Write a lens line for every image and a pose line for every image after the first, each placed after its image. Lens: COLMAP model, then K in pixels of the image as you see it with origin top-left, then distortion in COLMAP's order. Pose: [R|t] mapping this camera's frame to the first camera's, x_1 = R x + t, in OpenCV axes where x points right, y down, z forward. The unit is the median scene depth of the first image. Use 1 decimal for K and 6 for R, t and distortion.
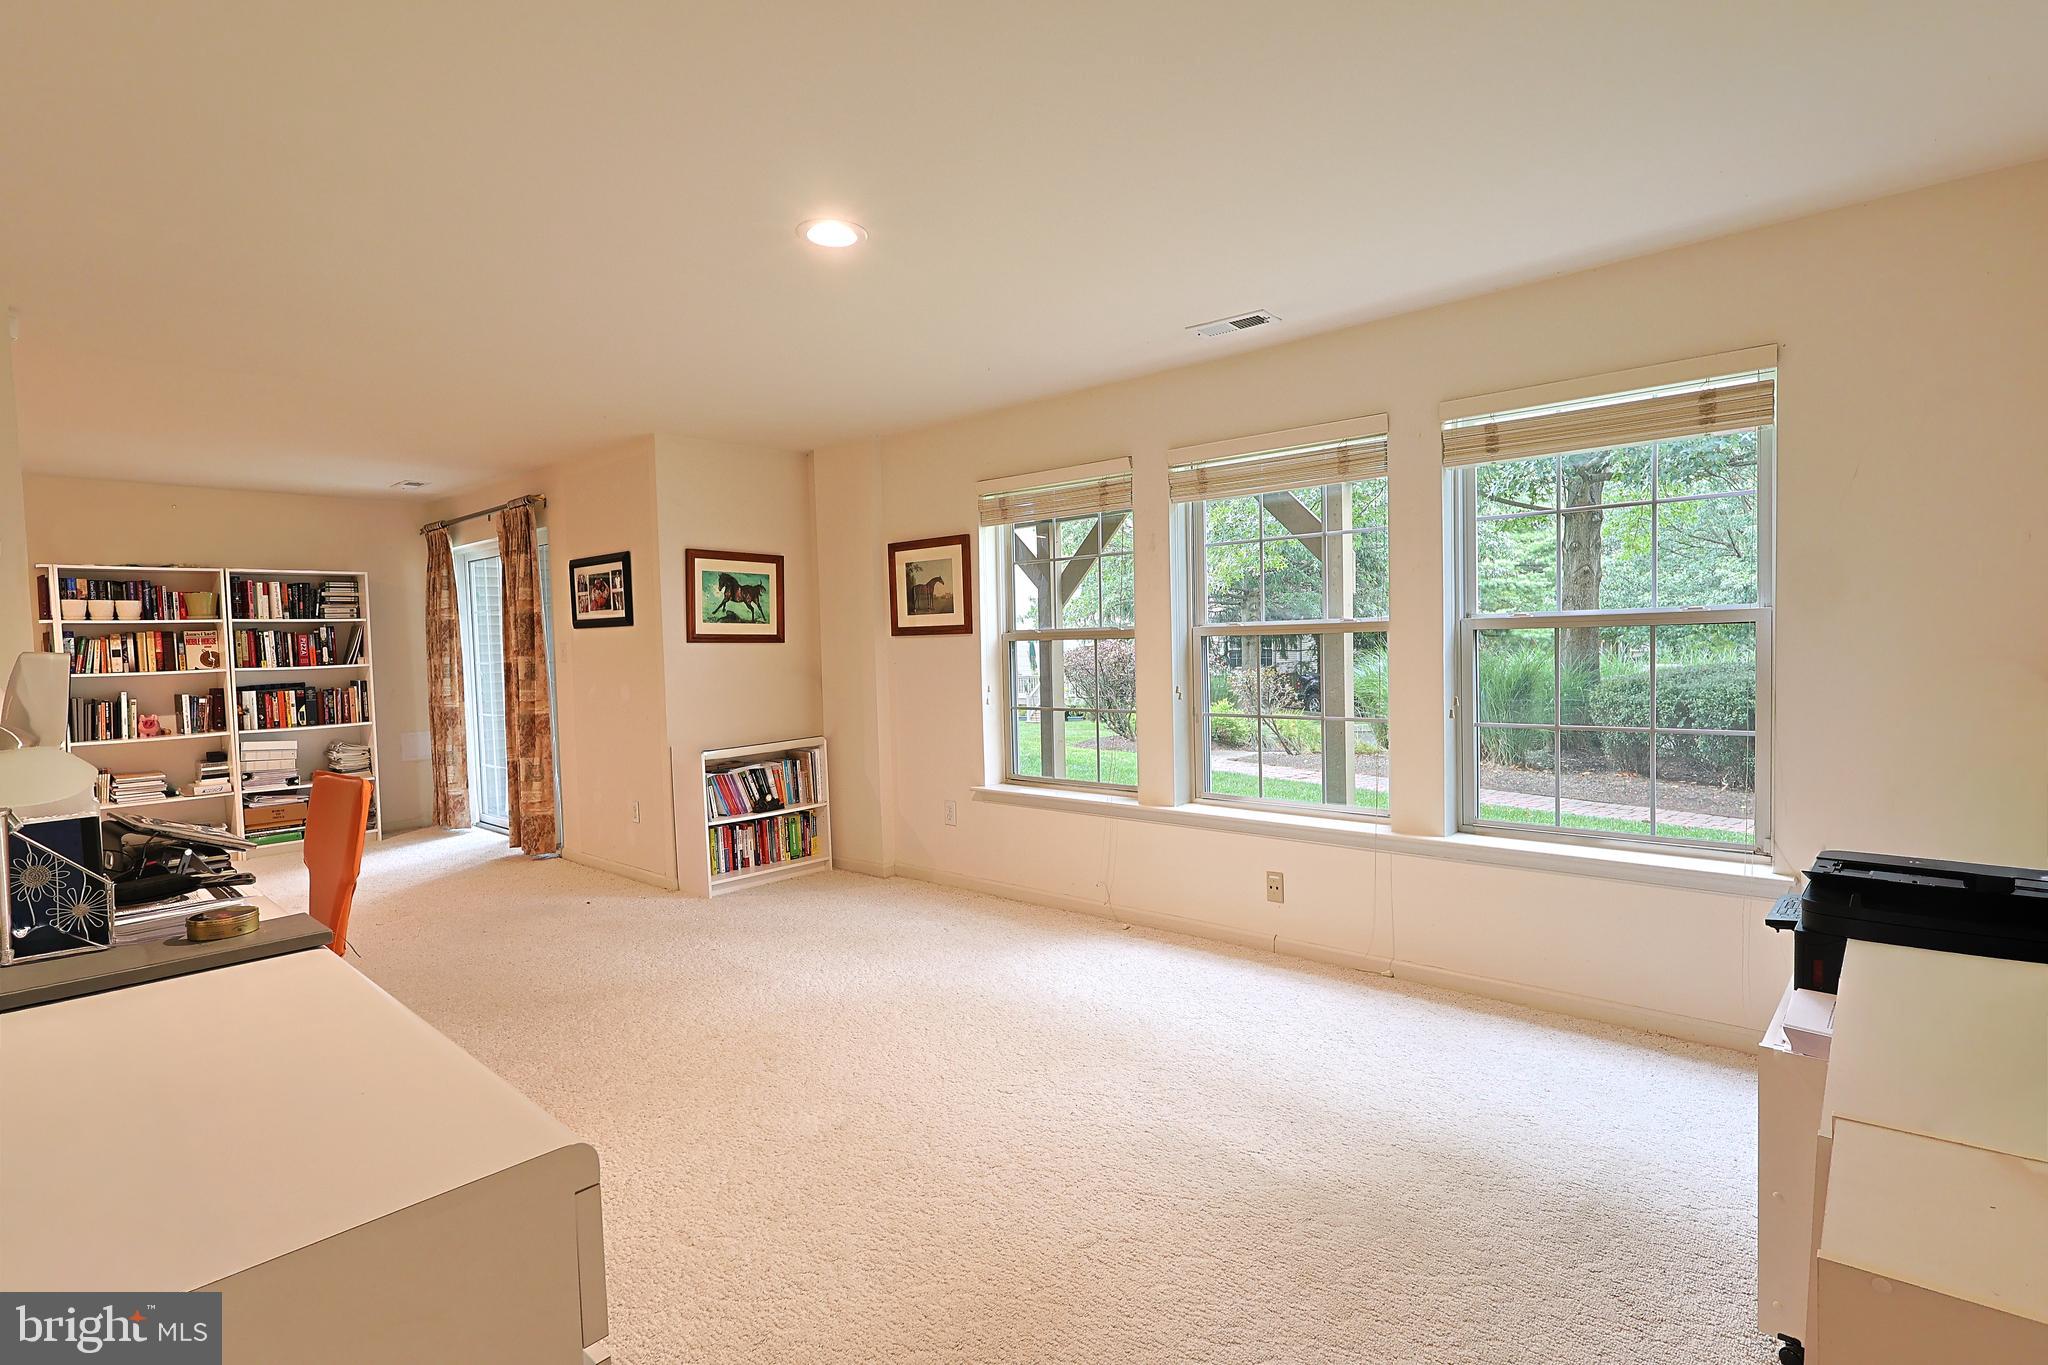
lens RADIAL K [[1003.8, 0, 1029.5], [0, 1003.8, 689.2], [0, 0, 1]] dist [0.001329, 0.000263]
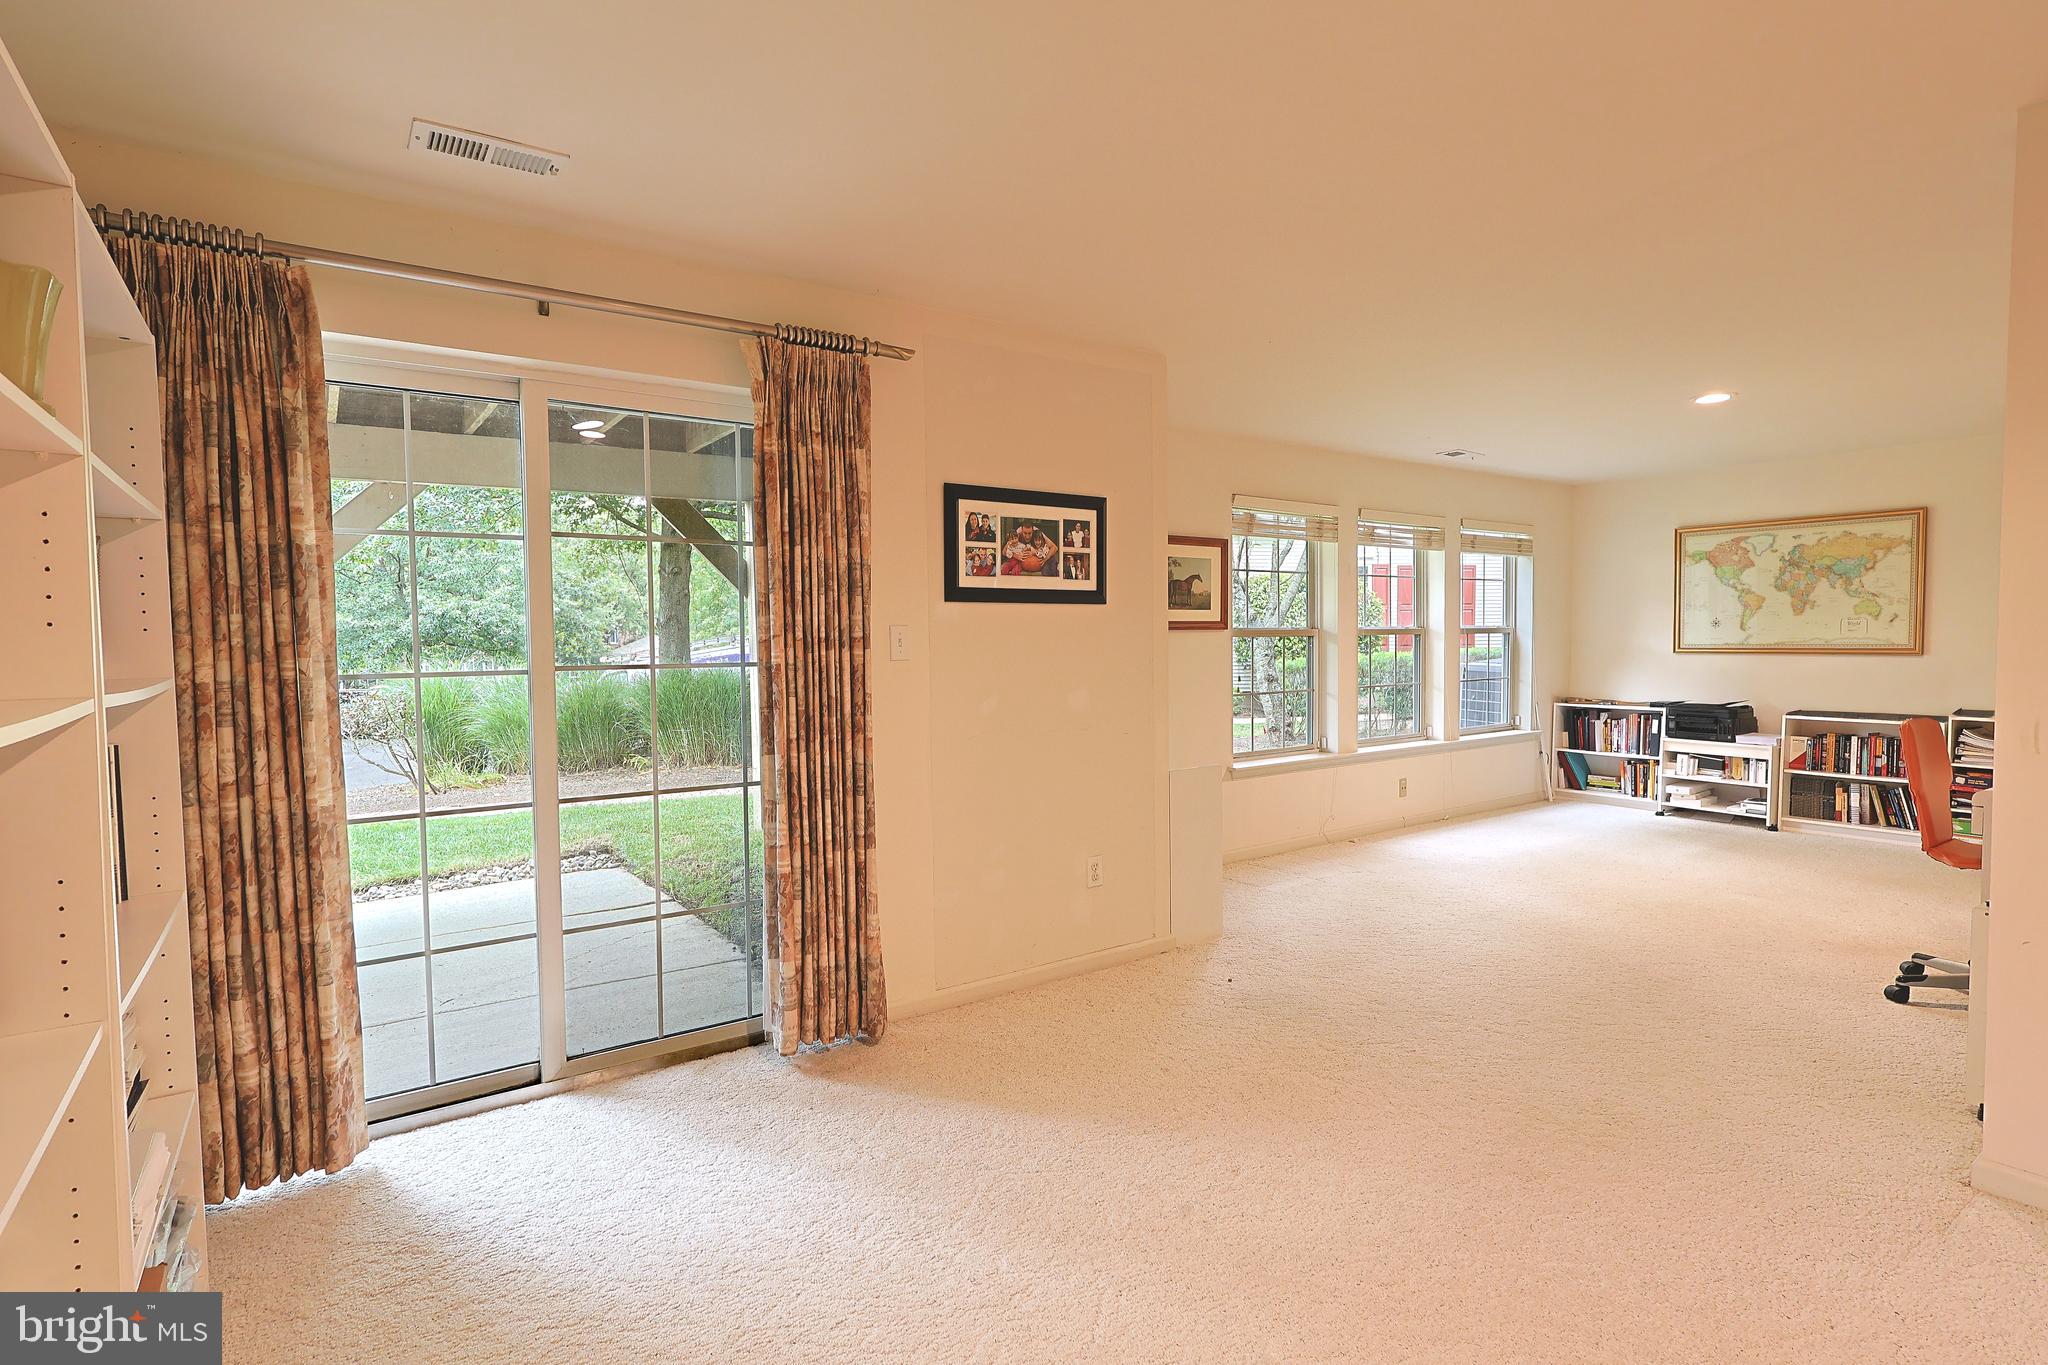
lens RADIAL K [[1003.8, 0, 1029.5], [0, 1003.8, 689.2], [0, 0, 1]] dist [0.001329, 0.000263]
pose [[0.218012, -0.026938, 0.975574, -0.944823], [0.054623, 0.998389, 0.015362, -0.014869], [-0.974416, 0.049939, 0.219132, 0.775490]]
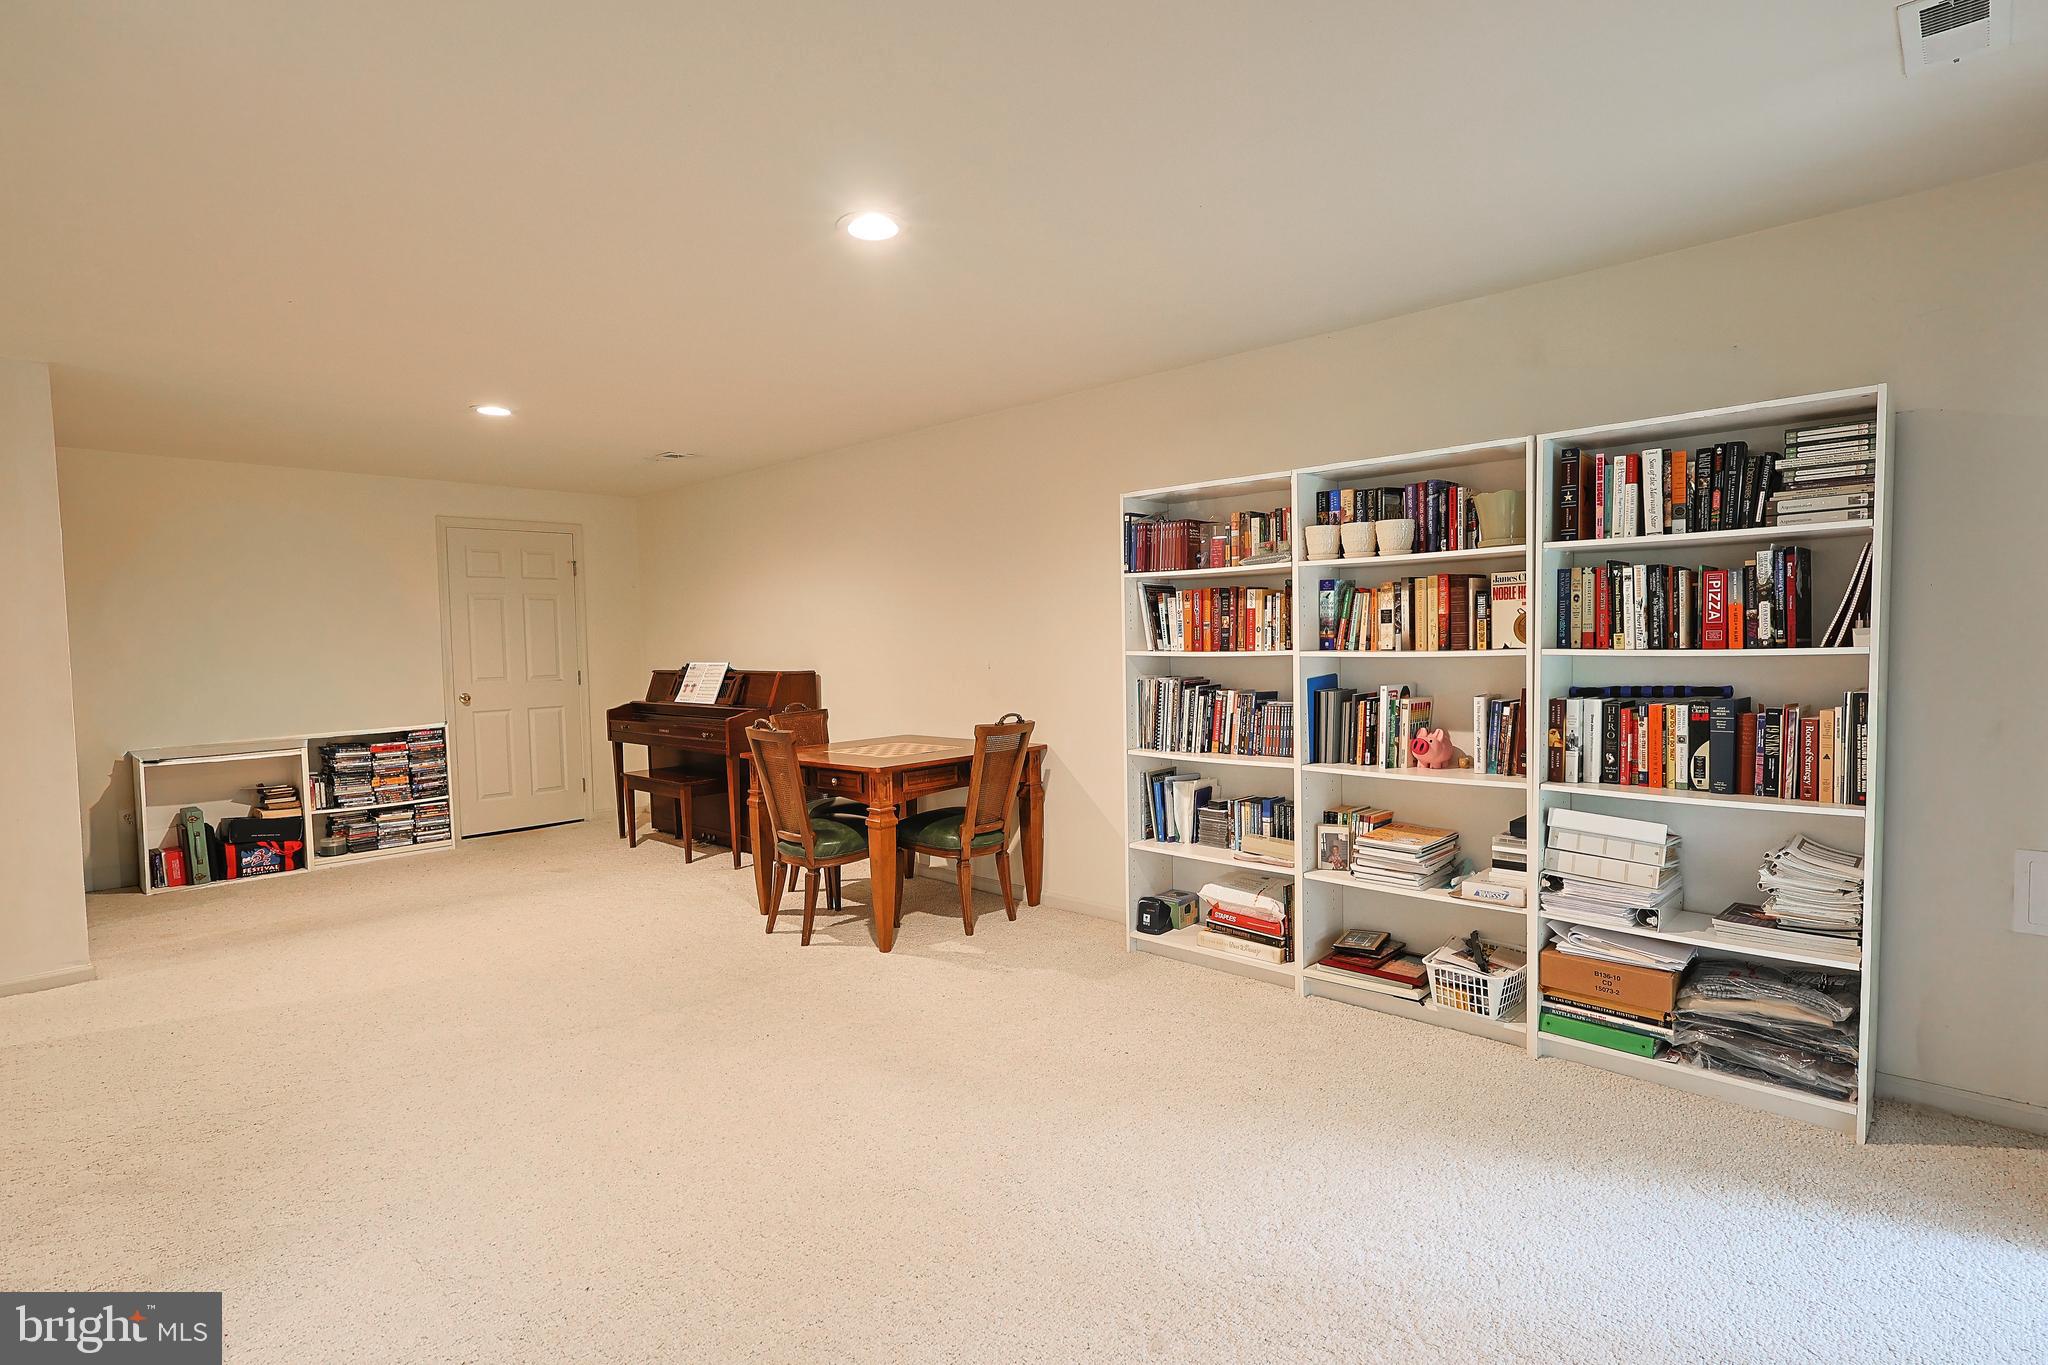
lens RADIAL K [[1003.8, 0, 1029.5], [0, 1003.8, 689.2], [0, 0, 1]] dist [0.001329, 0.000263]
pose [[-0.020917, 0.075166, -0.996952, -0.315928], [-0.035544, 0.996483, 0.075877, -0.028582], [0.999149, 0.037023, -0.018172, 0.756305]]
